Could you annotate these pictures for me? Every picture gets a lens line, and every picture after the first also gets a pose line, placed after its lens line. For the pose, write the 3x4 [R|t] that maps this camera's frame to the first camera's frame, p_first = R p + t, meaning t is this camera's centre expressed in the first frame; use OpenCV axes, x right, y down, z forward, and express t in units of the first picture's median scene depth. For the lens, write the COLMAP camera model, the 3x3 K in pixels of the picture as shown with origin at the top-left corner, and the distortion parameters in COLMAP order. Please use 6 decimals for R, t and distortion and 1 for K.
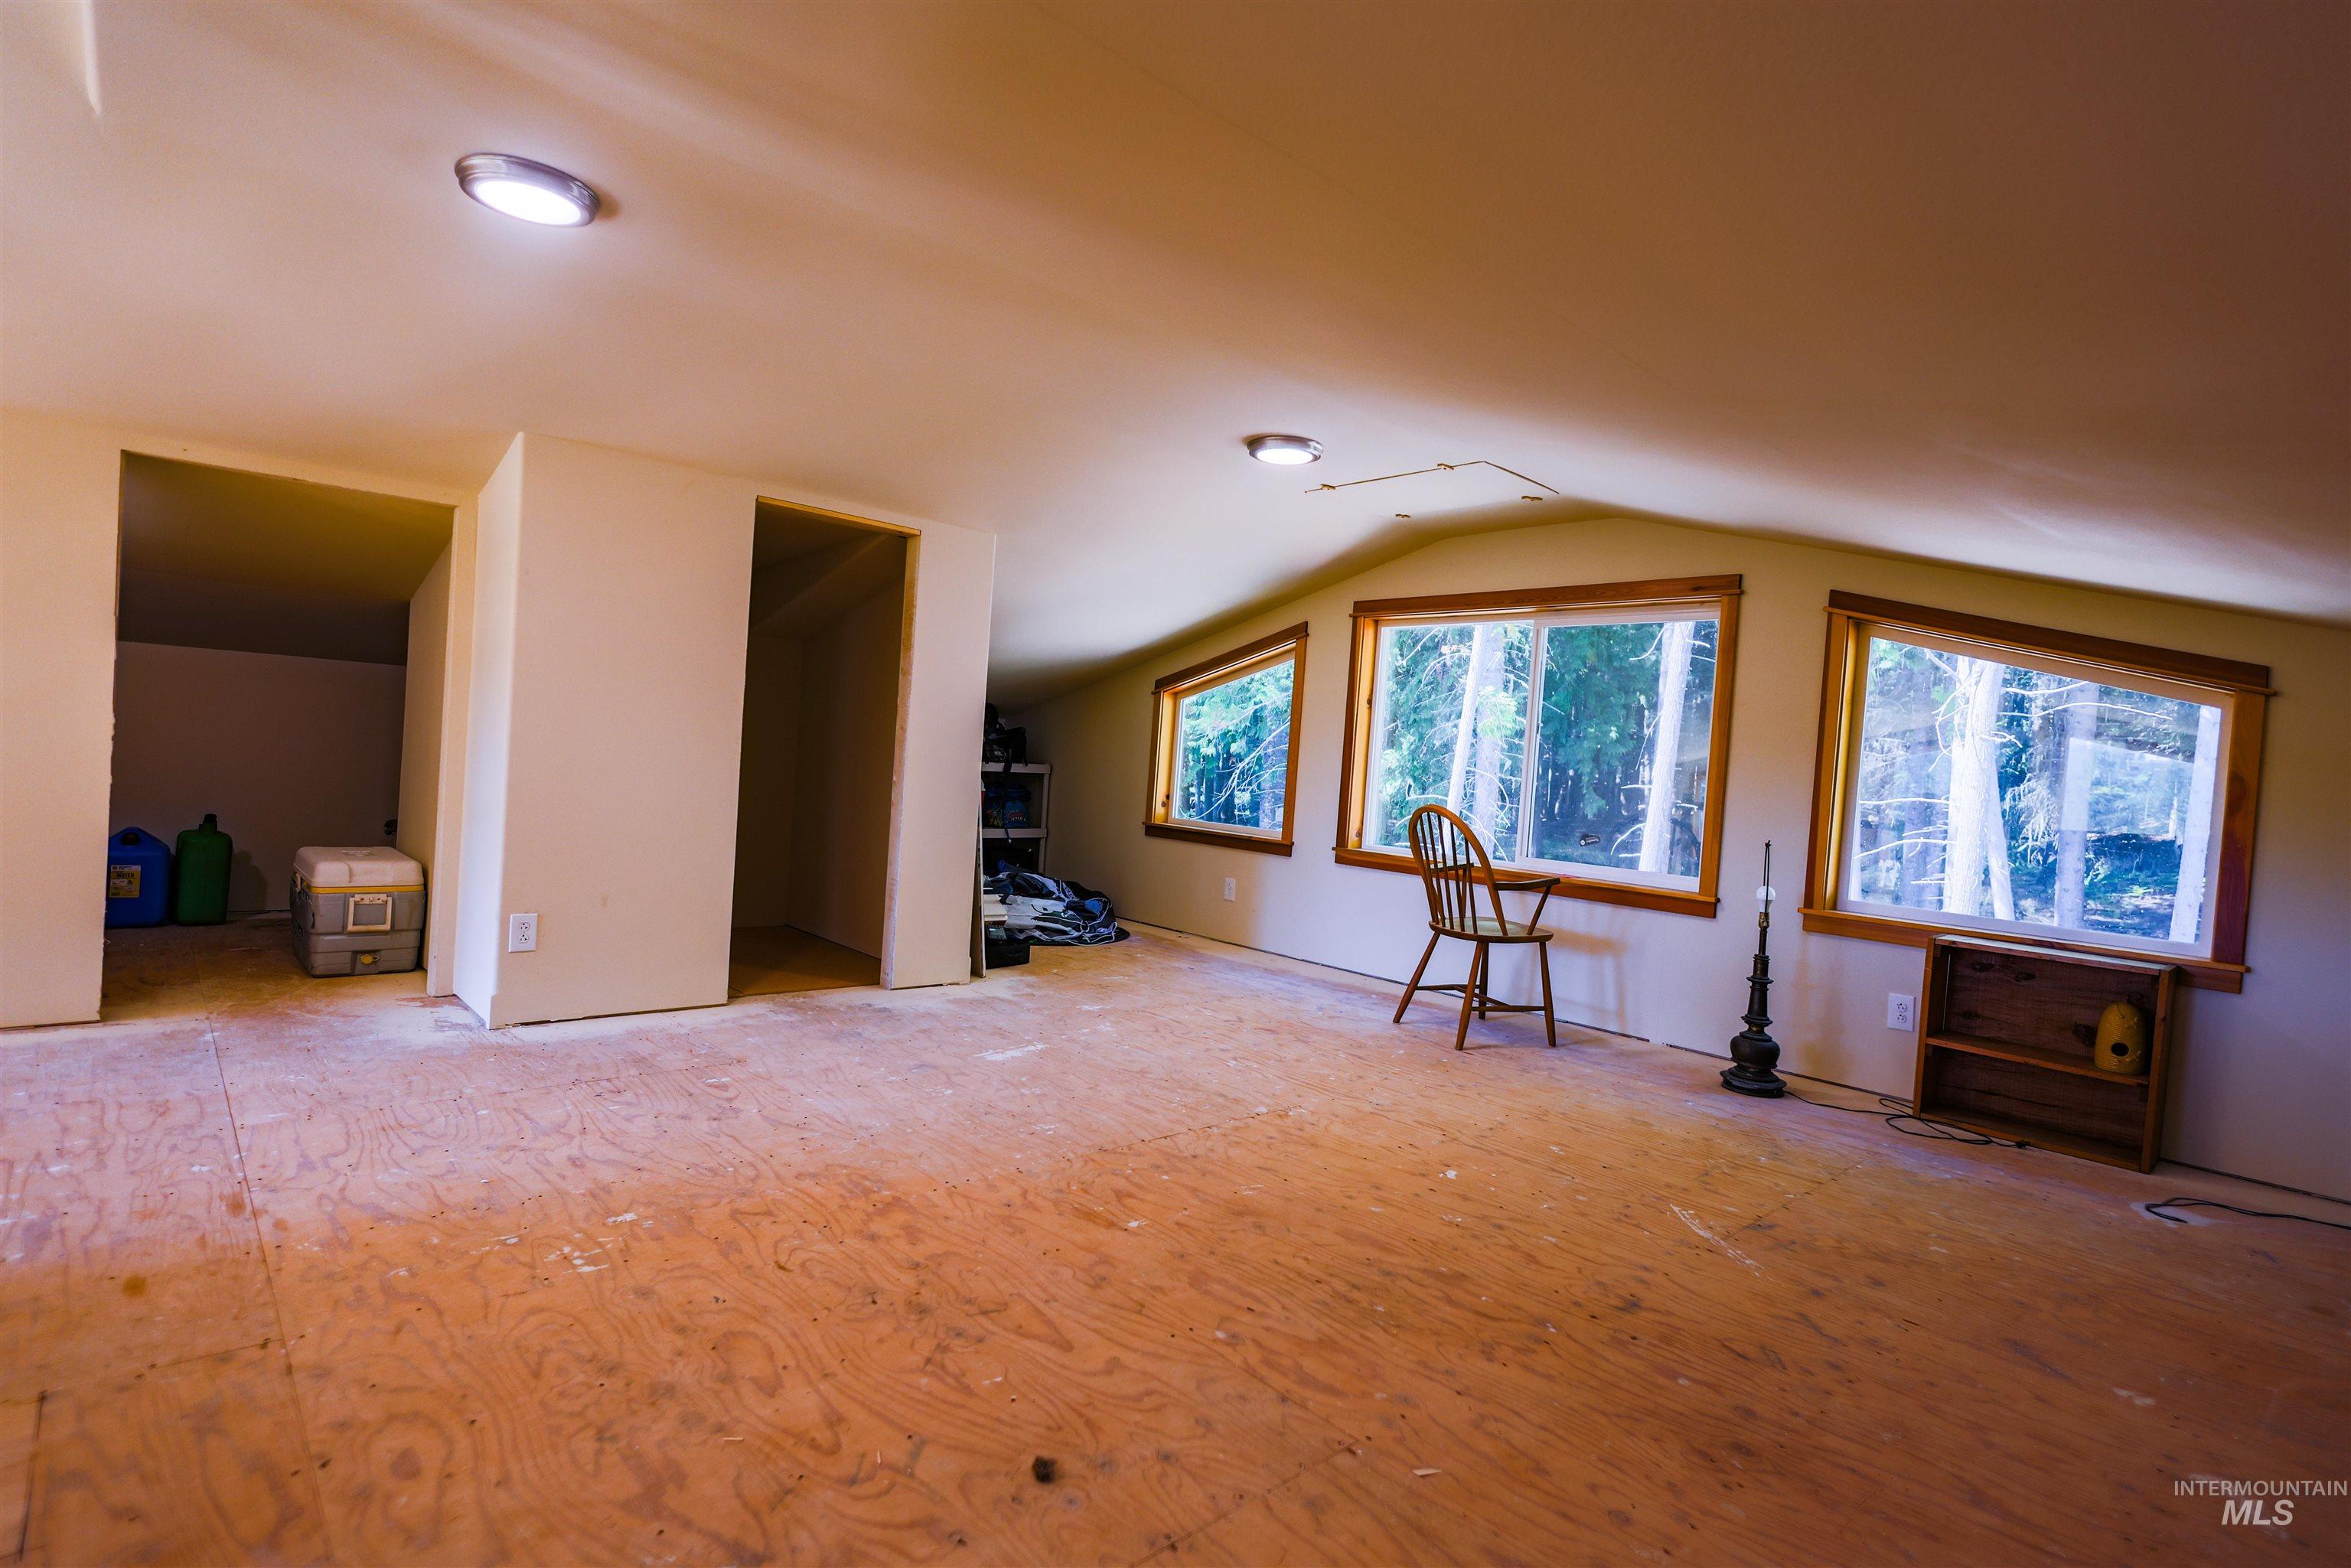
lens RADIAL K [[1143.2, 0, 1177.5], [0, 1143.2, 785.6], [0, 0, 1]] dist [-0.002328, 0.002504]
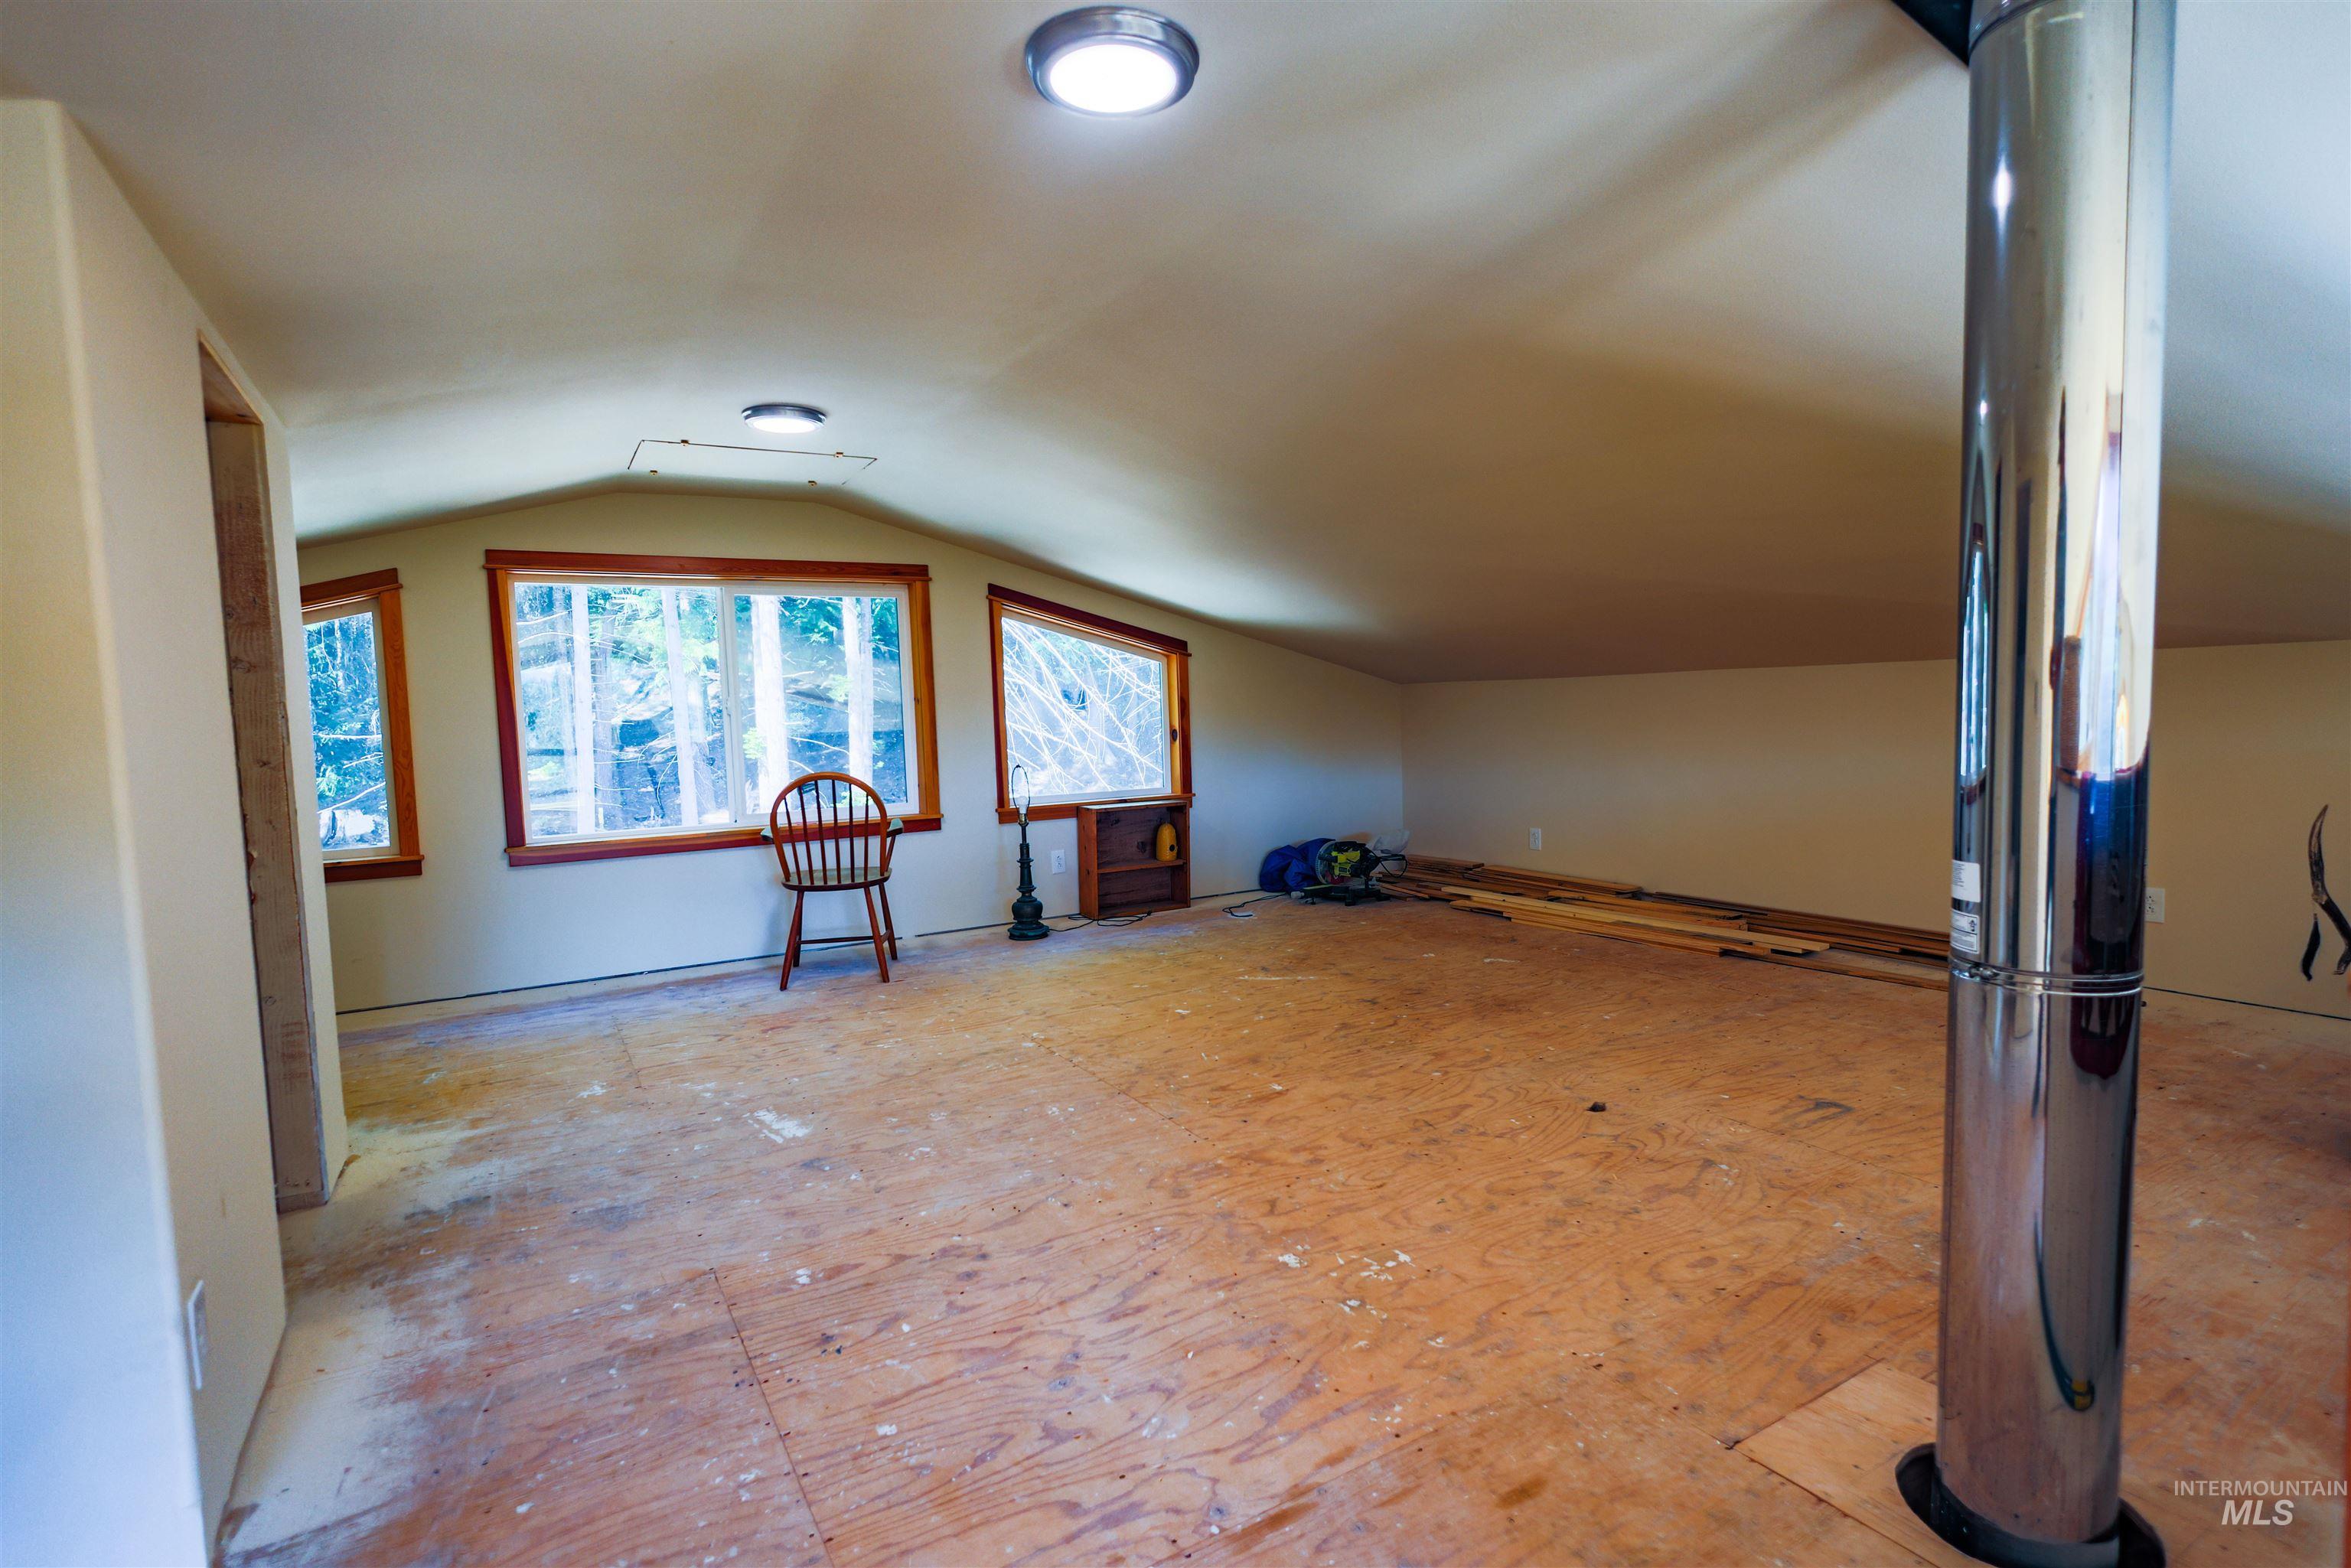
lens RADIAL K [[1143.2, 0, 1178.1], [0, 1143.2, 788.4], [0, 0, 1]] dist [-0.002328, 0.002504]
pose [[0.199230, -0.145196, 0.969137, -1.208123], [0.068950, 0.988588, 0.133936, -0.142842], [-0.977524, 0.040138, 0.206967, 0.749376]]
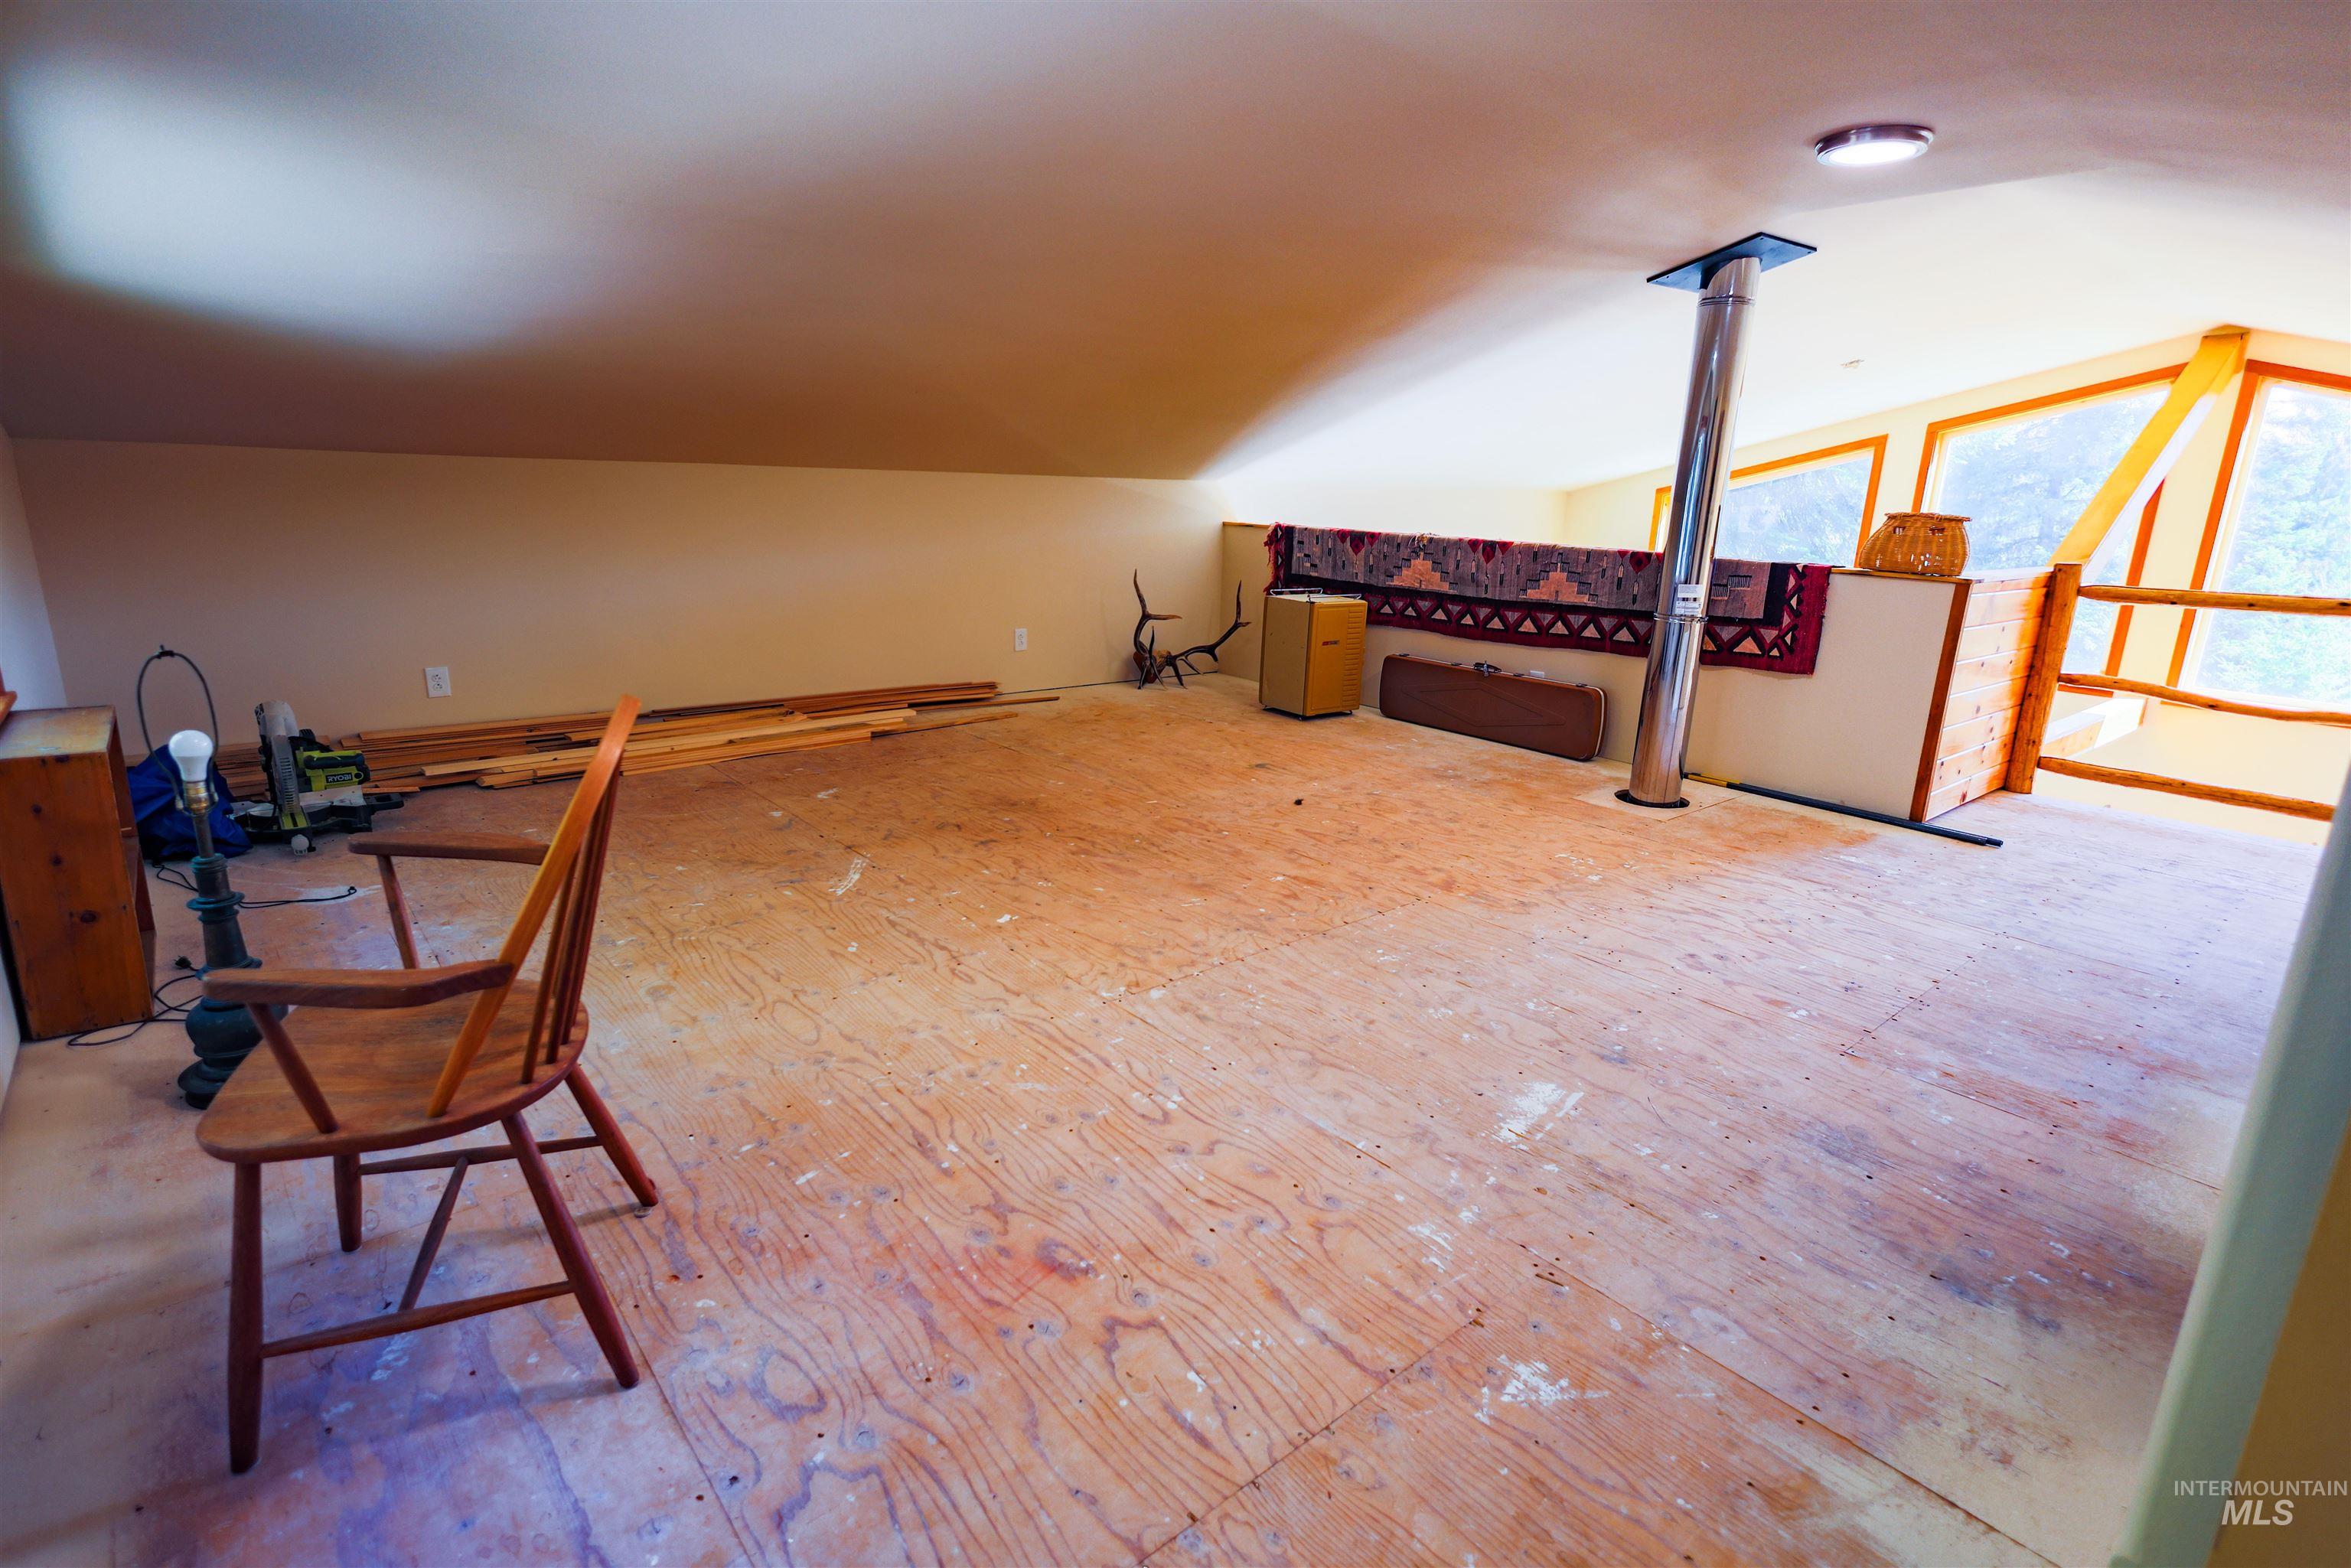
lens RADIAL K [[1143.2, 0, 1176.6], [0, 1143.2, 785.0], [0, 0, 1]] dist [-0.002328, 0.002504]
pose [[-0.994024, -0.108470, 0.012307, 0.080705], [-0.100697, 0.954601, 0.280351, -0.117708], [-0.042158, 0.277436, -0.959819, 2.174161]]
